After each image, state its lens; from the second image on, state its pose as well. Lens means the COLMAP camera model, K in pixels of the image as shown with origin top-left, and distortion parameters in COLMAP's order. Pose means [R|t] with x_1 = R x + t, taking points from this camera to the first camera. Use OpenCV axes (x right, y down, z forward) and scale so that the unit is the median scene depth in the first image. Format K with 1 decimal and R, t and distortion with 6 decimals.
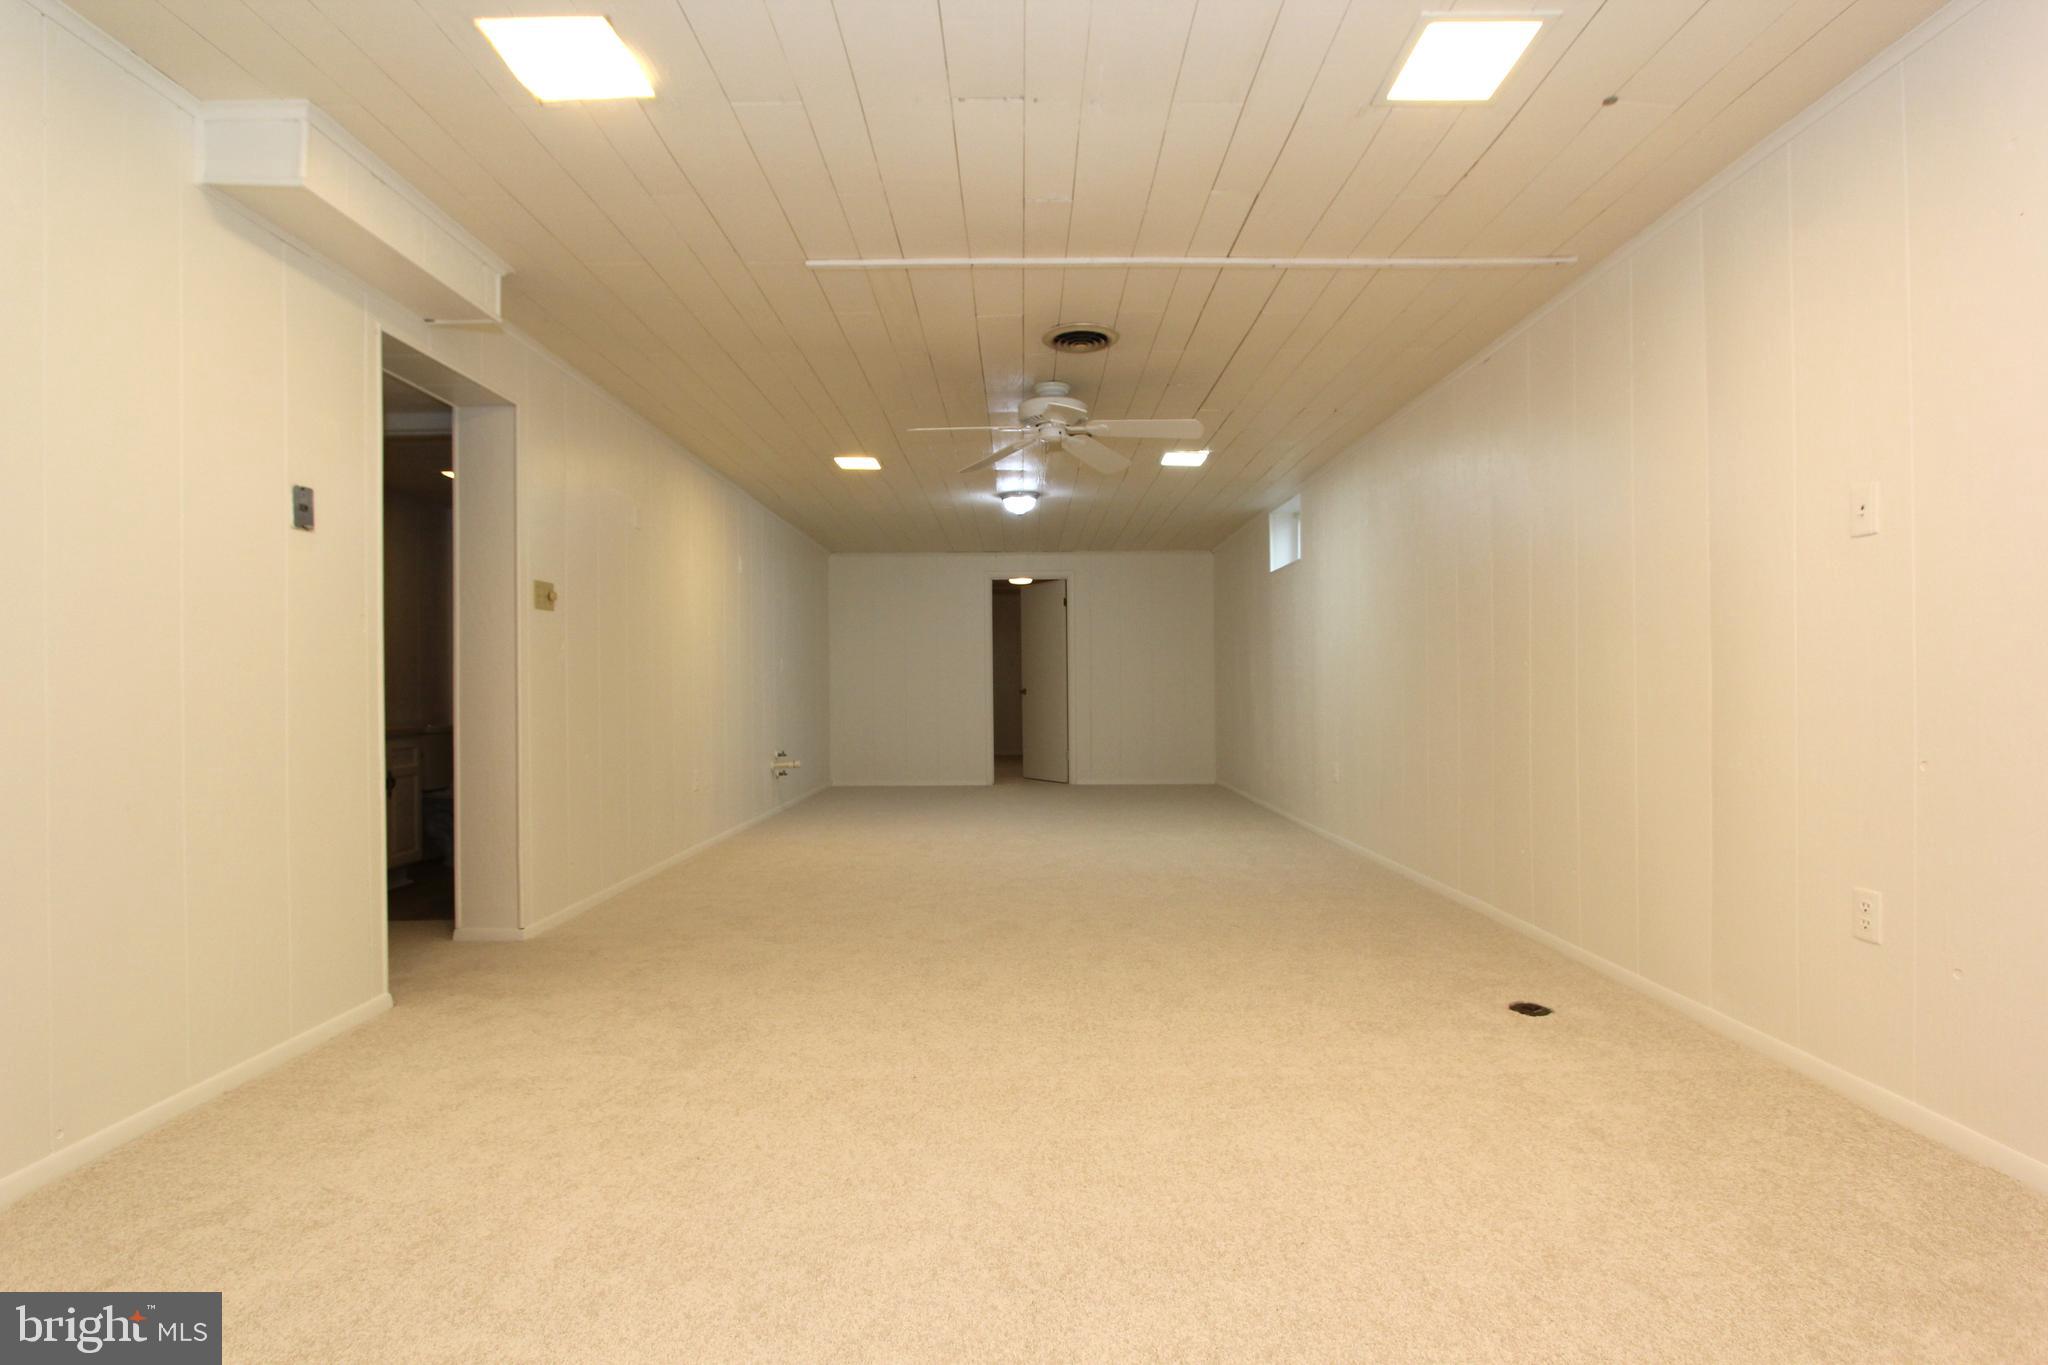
lens RADIAL K [[953.4, 0, 1024.0], [0, 953.4, 682.5], [0, 0, 1]] dist [-0.022811, 0.005467]
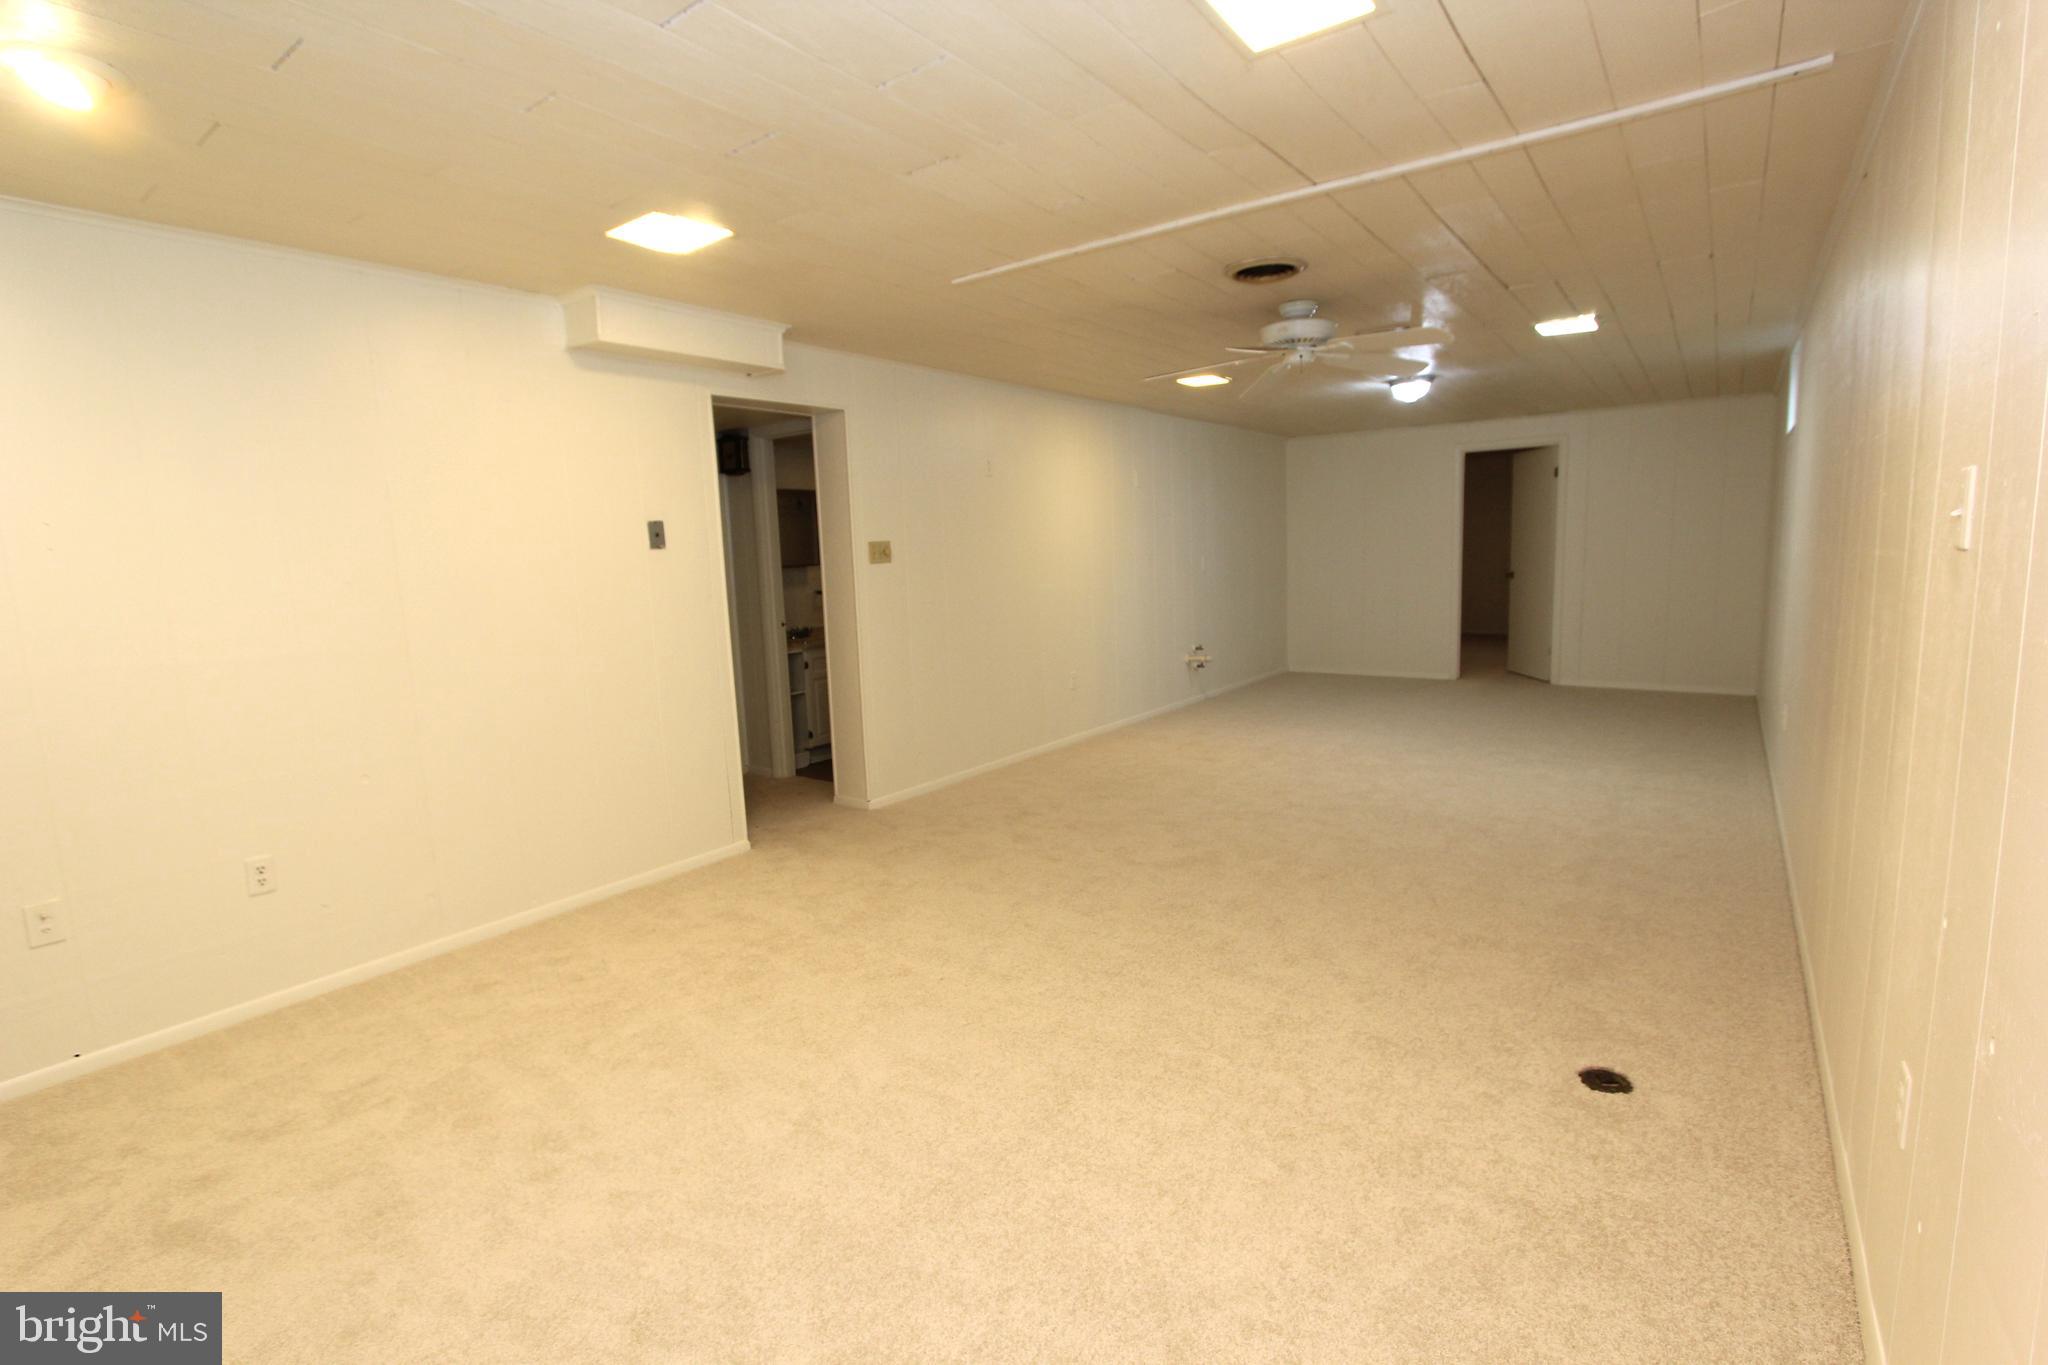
lens RADIAL K [[951.4, 0, 1021.2], [0, 951.4, 674.2], [0, 0, 1]] dist [-0.044922, 0.030474]
pose [[0.801111, 0.057472, -0.595751, 0.511812], [0.034226, 0.989351, 0.141466, -0.122602], [0.597537, -0.133720, 0.790613, 0.076609]]
